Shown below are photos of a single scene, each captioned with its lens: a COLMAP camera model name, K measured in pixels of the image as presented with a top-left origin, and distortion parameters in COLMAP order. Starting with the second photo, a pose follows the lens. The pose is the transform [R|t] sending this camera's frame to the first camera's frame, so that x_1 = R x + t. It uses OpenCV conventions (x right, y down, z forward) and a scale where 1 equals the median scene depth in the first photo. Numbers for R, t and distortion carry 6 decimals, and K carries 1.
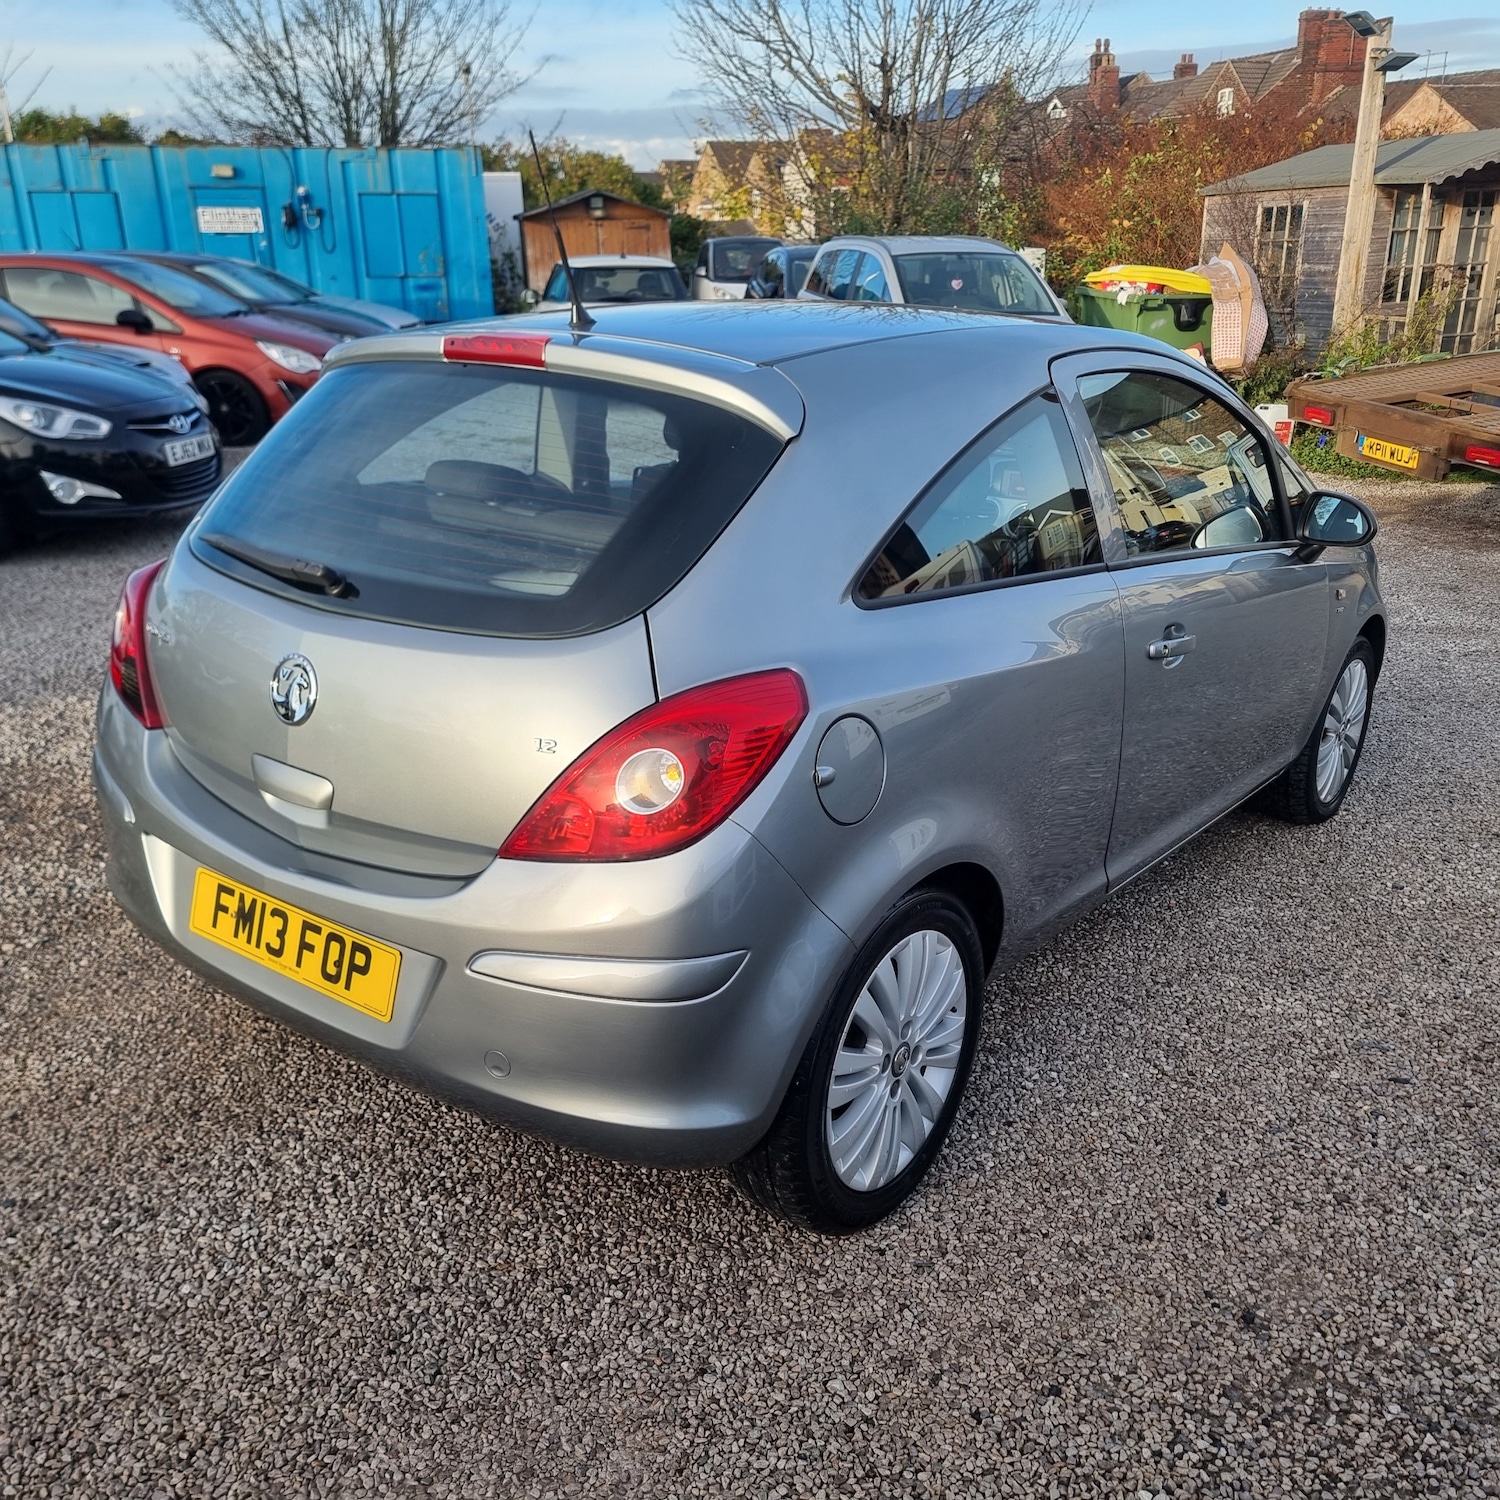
lens RADIAL K [[1372.6, 0, 749.0], [0, 1372.6, 764.6], [0, 0, 1]] dist [0.042769, 0.000000]
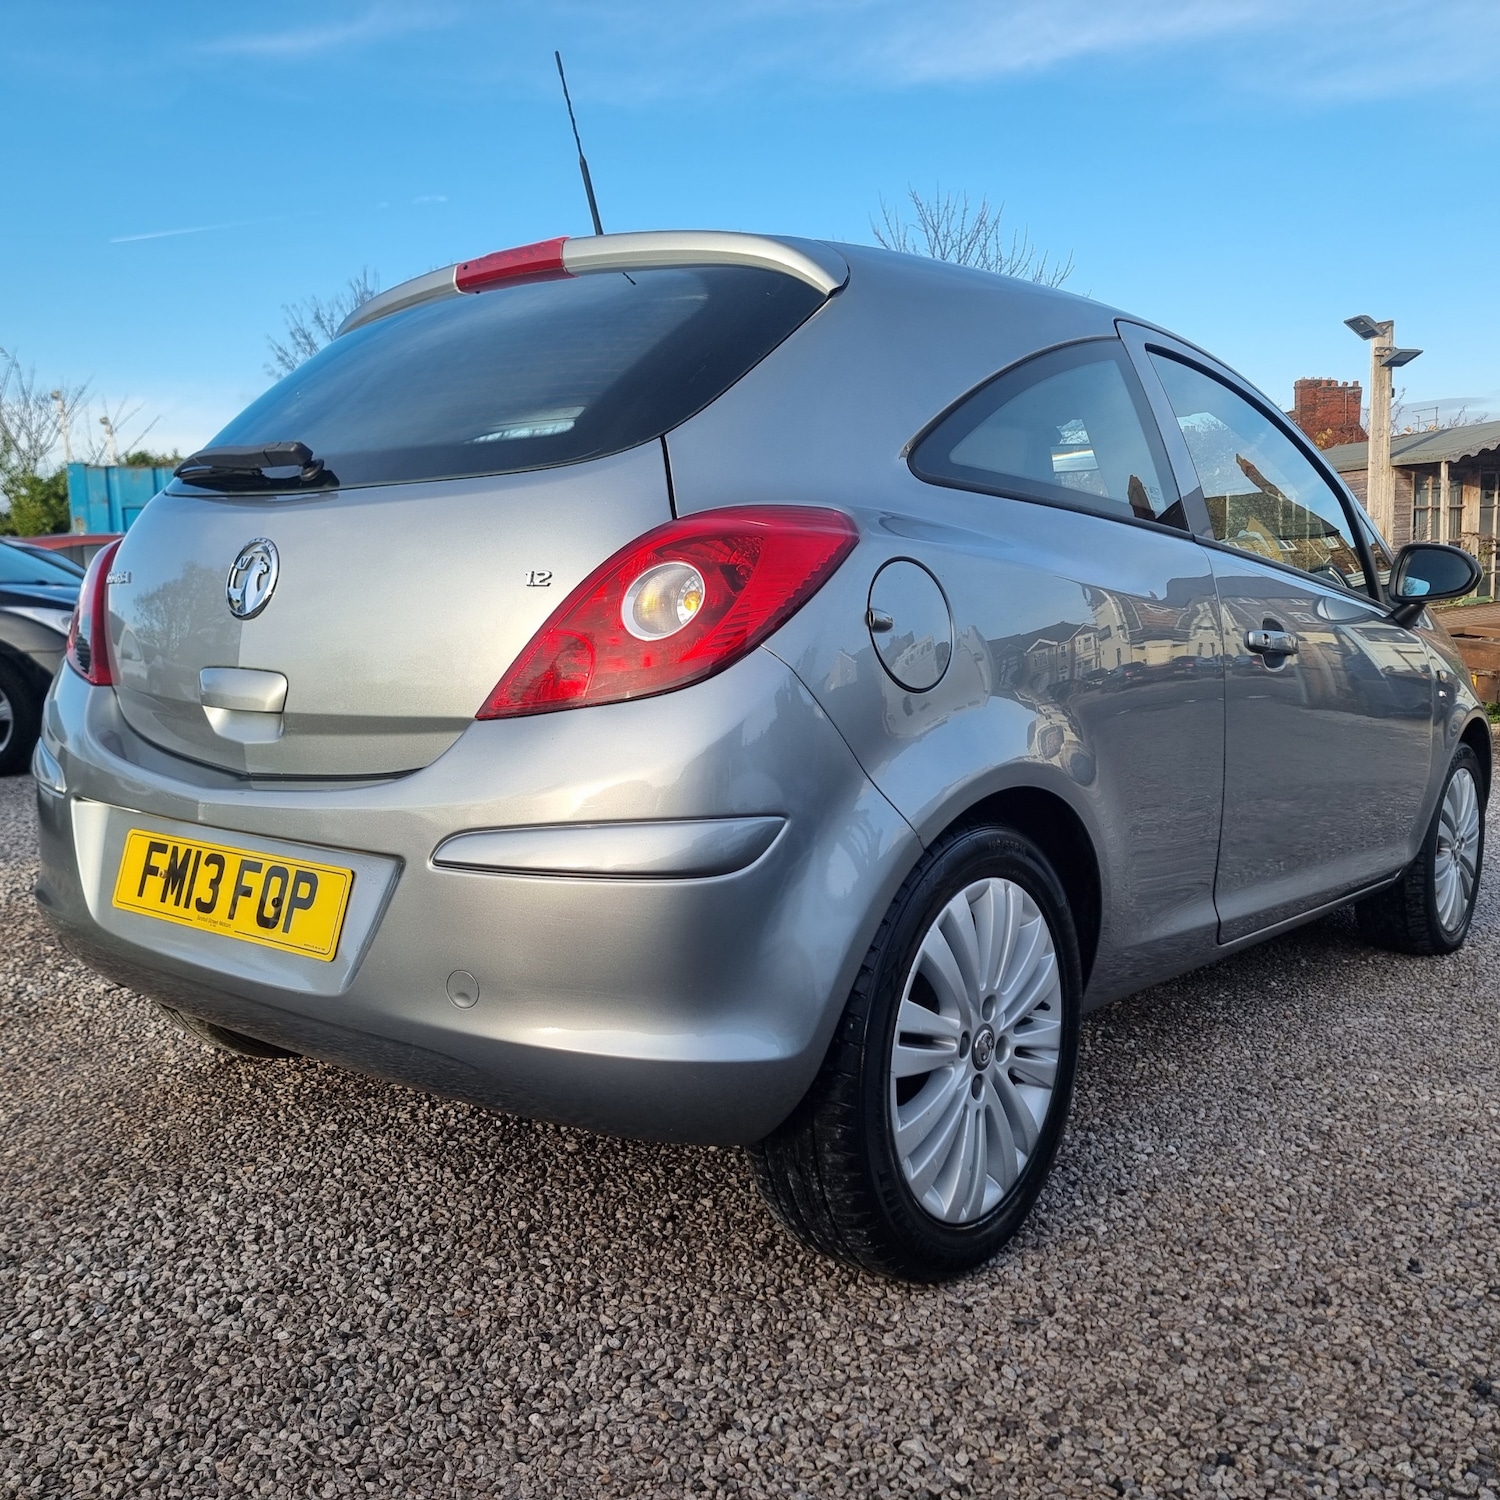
lens RADIAL K [[1372.6, 0, 758.5], [0, 1372.6, 746.2], [0, 0, 1]] dist [0.042769, 0.000000]
pose [[0.999635, -0.006068, -0.026329, 0.004159], [-0.000489, 0.970238, -0.242154, 0.236423], [0.027015, 0.242079, 0.969880, 0.191923]]
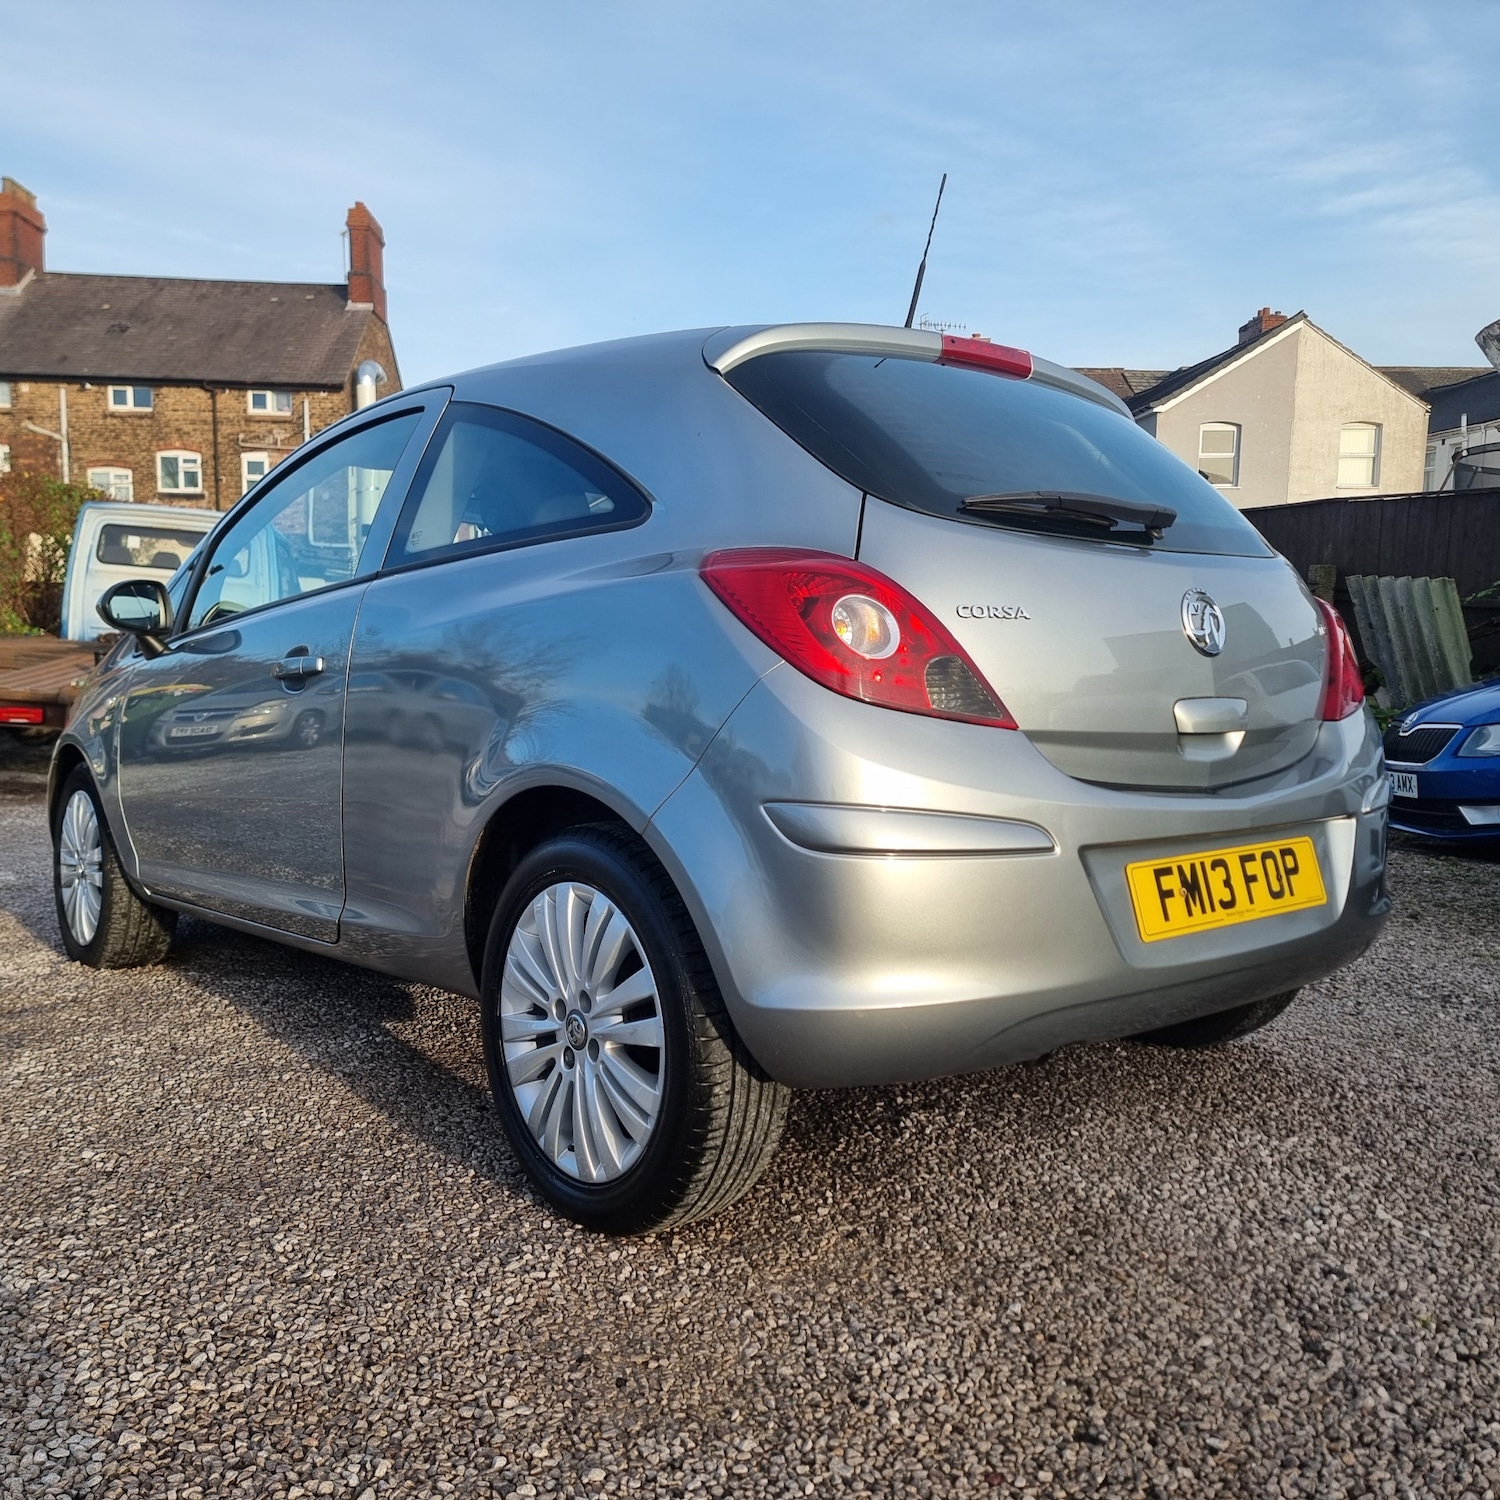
lens RADIAL K [[1372.6, 0, 756.2], [0, 1372.6, 746.6], [0, 0, 1]] dist [0.042769, 0.000000]
pose [[0.224541, -0.069680, 0.971970, -1.301259], [0.325134, 0.945640, -0.007319, -0.063036], [-0.918624, 0.317664, 0.234990, 1.021947]]
